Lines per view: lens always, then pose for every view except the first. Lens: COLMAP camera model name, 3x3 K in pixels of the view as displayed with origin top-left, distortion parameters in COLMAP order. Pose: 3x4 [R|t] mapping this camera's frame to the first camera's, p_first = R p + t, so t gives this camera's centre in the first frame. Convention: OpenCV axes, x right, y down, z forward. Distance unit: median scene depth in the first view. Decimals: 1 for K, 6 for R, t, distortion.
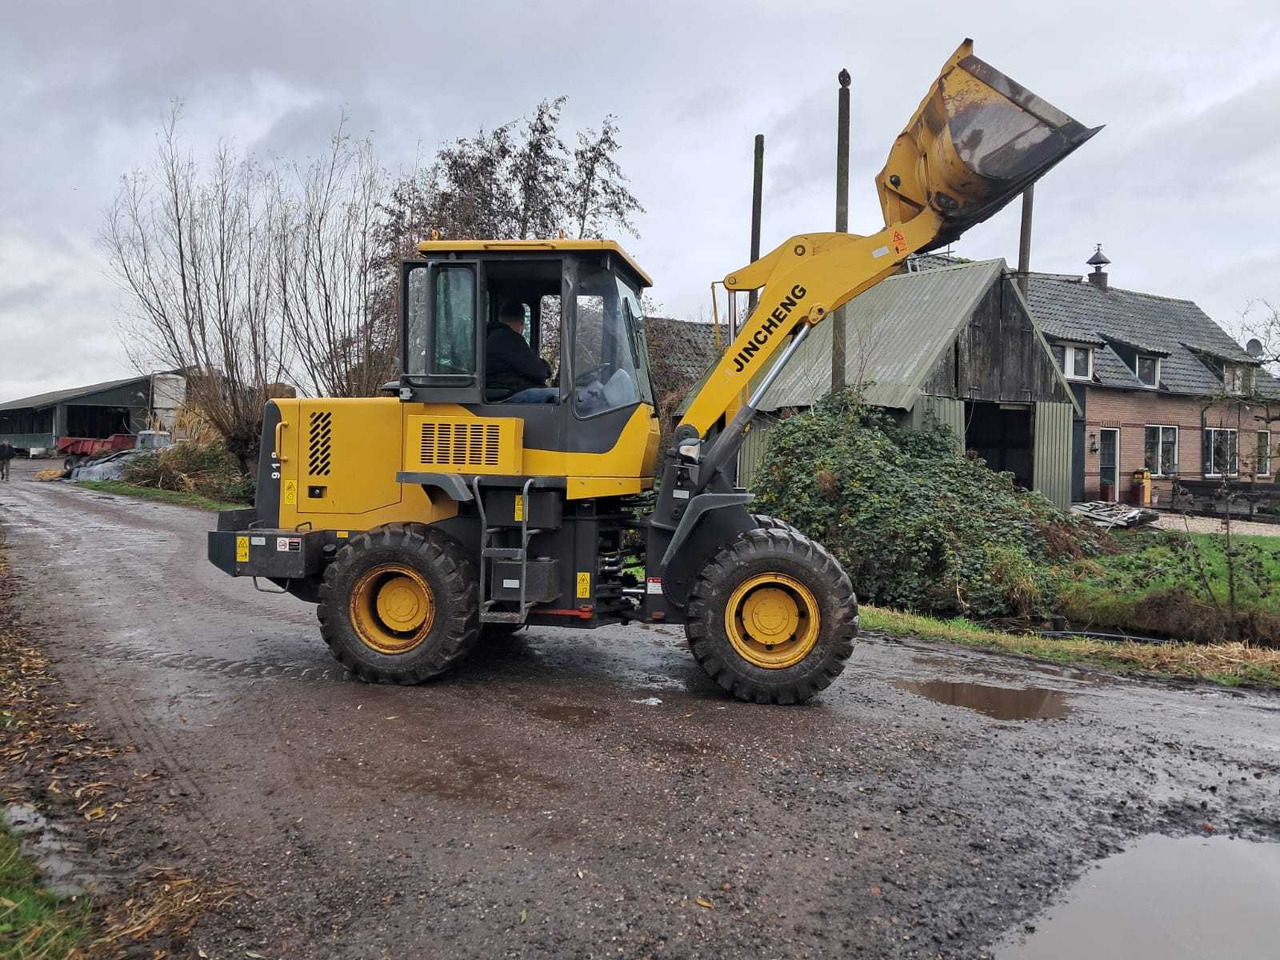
lens RADIAL K [[1012.6, 0, 640.0], [0, 1012.6, 480.0], [0, 0, 1]] dist [0.022757, -0.199844]
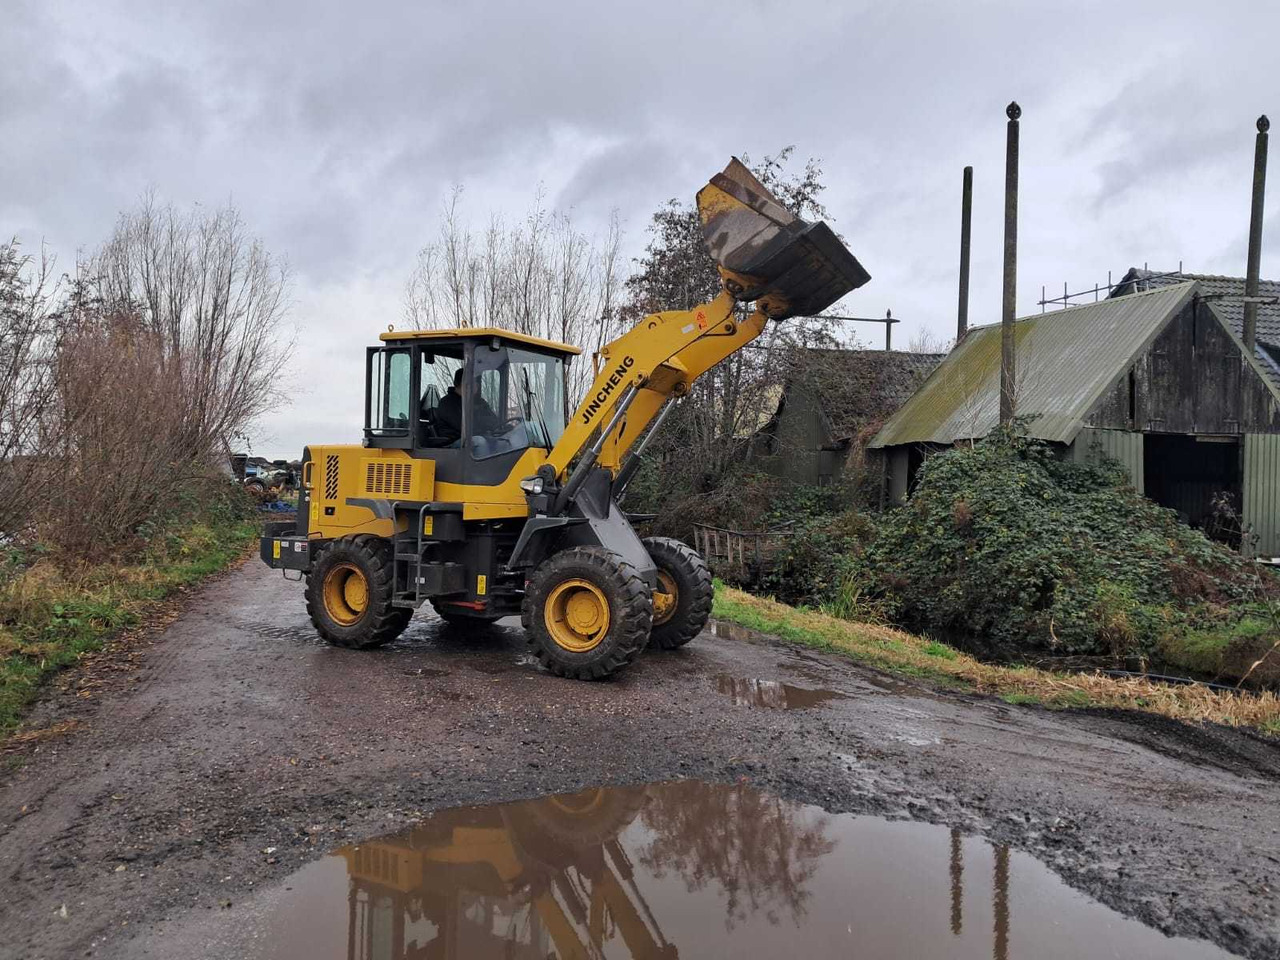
lens RADIAL K [[1051.4, 0, 640.0], [0, 1051.4, 480.0], [0, 0, 1]] dist [-0.033382, -0.002618]
pose [[0.941245, 0.009505, -0.337590, 0.582997], [-0.018934, 0.999517, -0.024648, -0.003566], [0.337192, 0.029592, 0.940971, -0.223764]]
